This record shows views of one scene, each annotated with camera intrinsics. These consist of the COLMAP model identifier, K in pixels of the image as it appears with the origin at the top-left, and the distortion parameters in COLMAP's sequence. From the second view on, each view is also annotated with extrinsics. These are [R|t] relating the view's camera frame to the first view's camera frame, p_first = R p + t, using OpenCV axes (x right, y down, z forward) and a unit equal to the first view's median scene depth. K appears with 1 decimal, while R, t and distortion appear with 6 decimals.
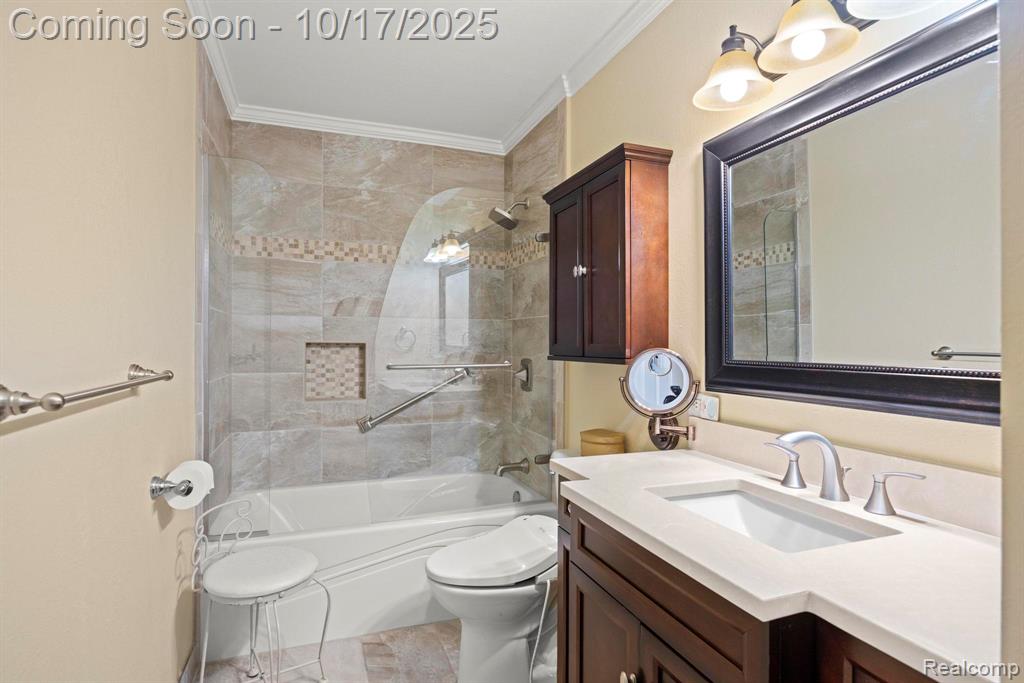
lens RADIAL K [[515.5, 0, 515.1], [0, 515.5, 340.3], [0, 0, 1]] dist [-0.009753, -0.000575]
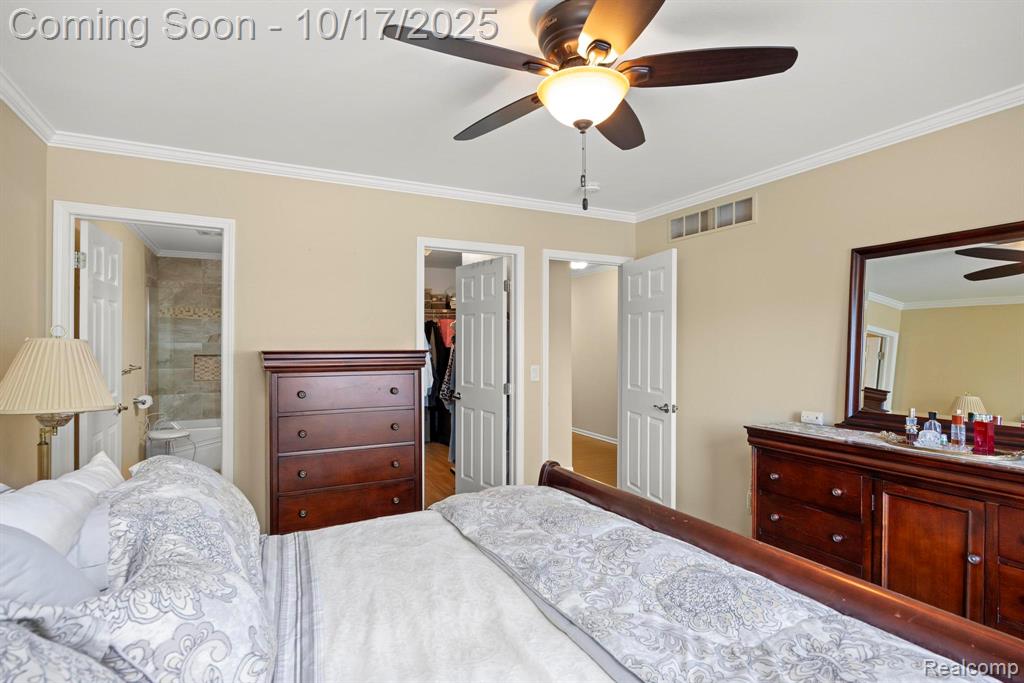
lens RADIAL K [[515.5, 0, 515.1], [0, 515.5, 340.3], [0, 0, 1]] dist [-0.009753, -0.000575]
pose [[0.994794, -0.000610, 0.101907, 0.763261], [0.000328, 0.999996, 0.002777, -0.064762], [-0.101908, -0.002729, 0.994790, -1.375377]]
